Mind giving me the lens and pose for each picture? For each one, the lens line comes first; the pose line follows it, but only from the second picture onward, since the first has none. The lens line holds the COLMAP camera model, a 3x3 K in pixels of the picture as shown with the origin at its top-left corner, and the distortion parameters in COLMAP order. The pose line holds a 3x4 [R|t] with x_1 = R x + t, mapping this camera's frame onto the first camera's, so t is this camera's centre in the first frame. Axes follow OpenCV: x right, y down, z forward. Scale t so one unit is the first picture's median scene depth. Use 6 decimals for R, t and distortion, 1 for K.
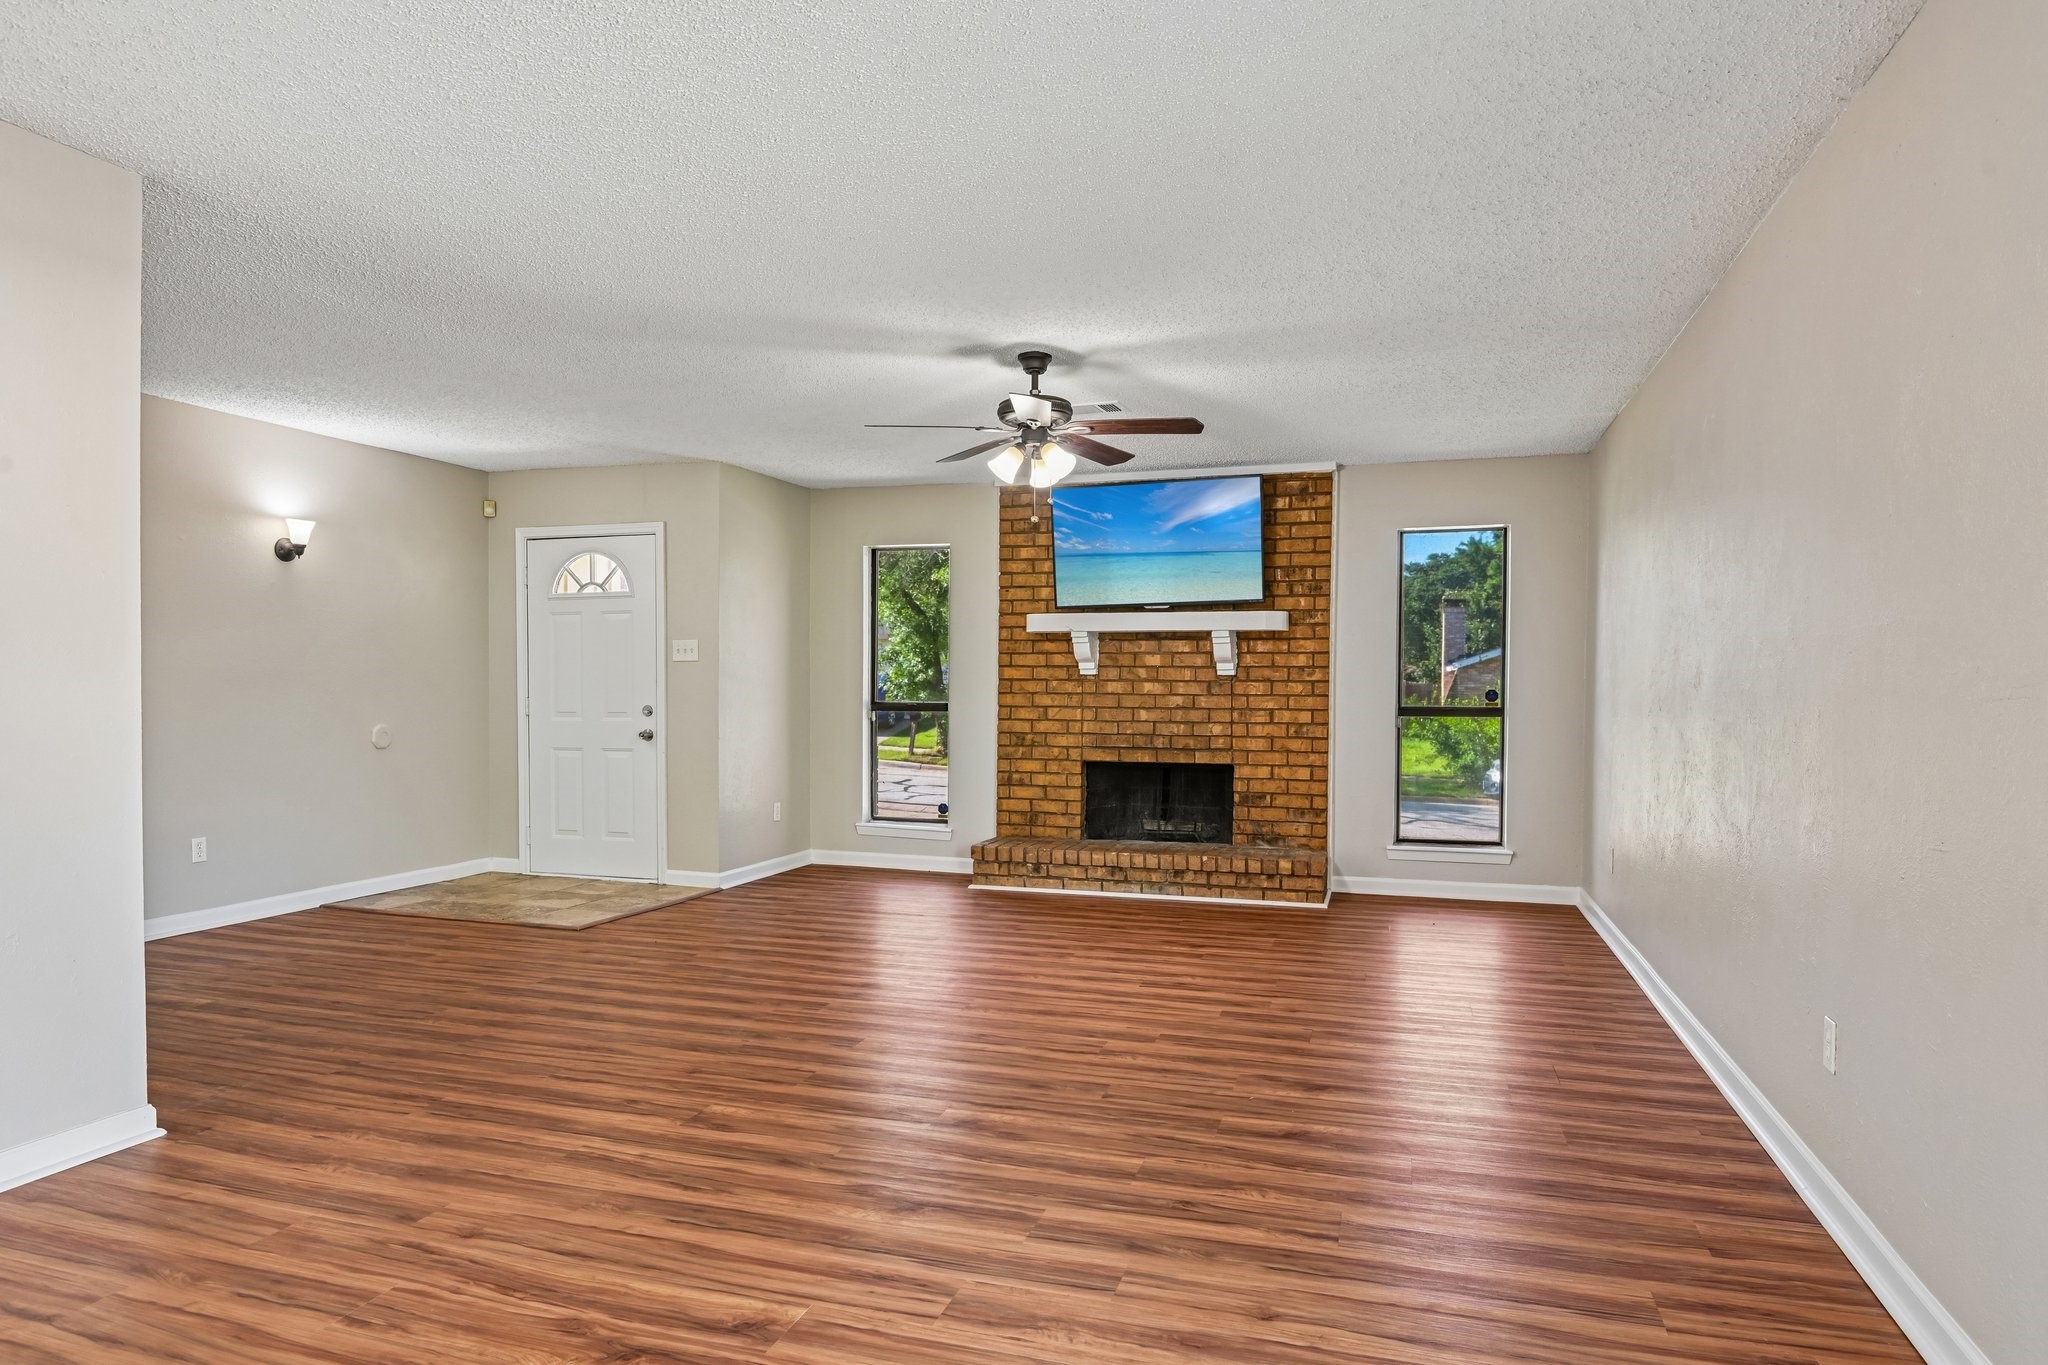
lens RADIAL K [[1144.1, 0, 1027.9], [0, 1144.1, 703.2], [0, 0, 1]] dist [0.000341, 0.000082]
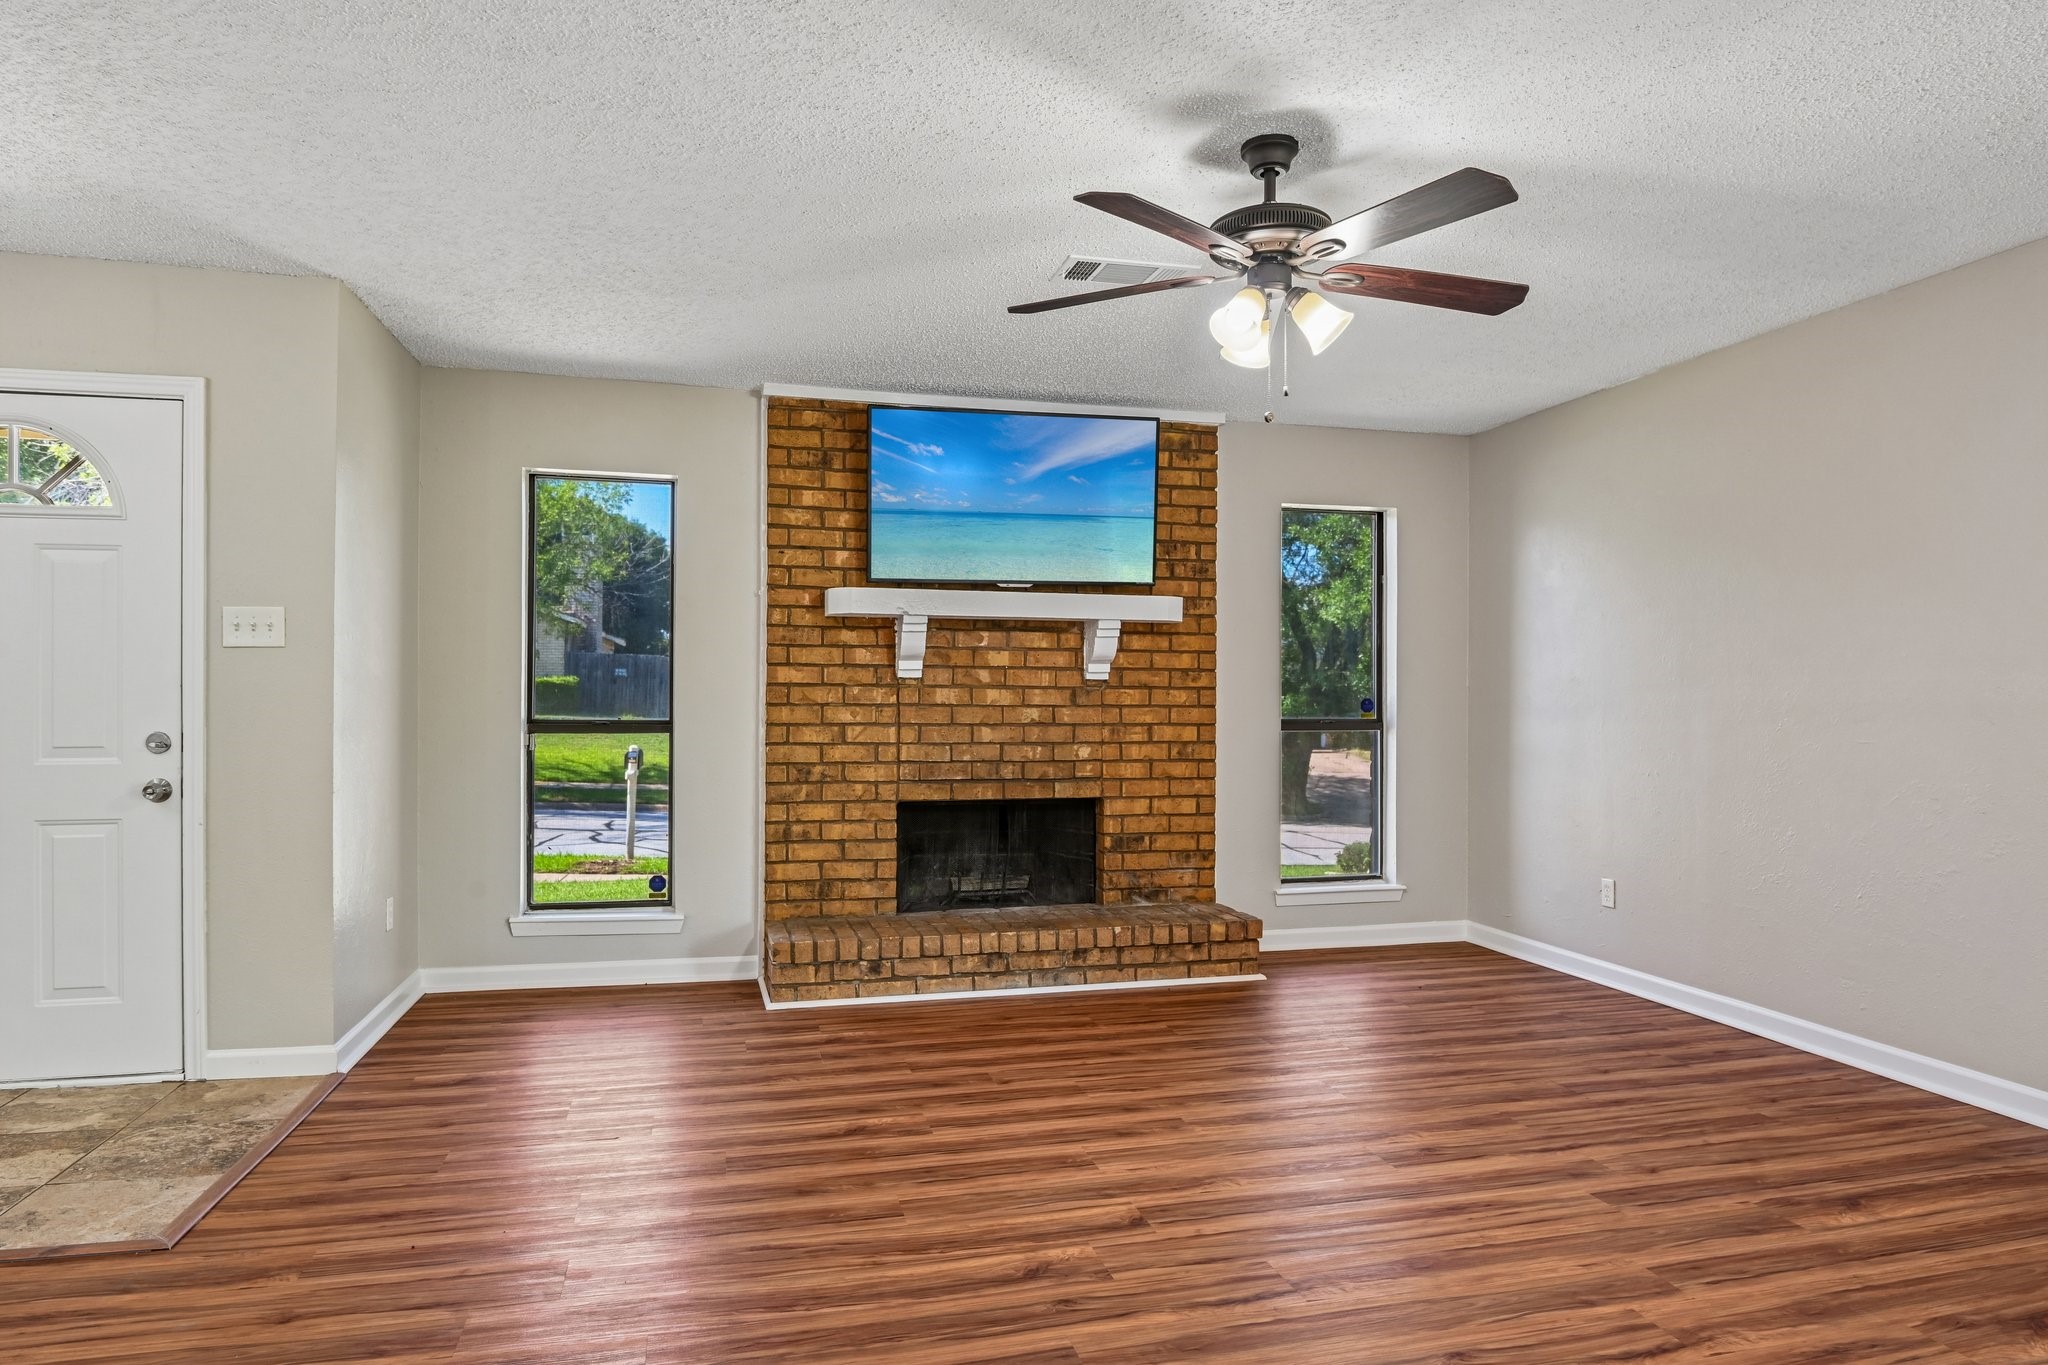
lens RADIAL K [[1210.0, 0, 1024.0], [0, 1210.0, 682.5], [0, 0, 1]] dist [-0.008341, -0.002951]
pose [[0.858465, 0.004632, 0.512852, -0.276845], [0.007469, 0.999740, -0.021533, -0.005861], [-0.512818, 0.022316, 0.858207, 0.341354]]
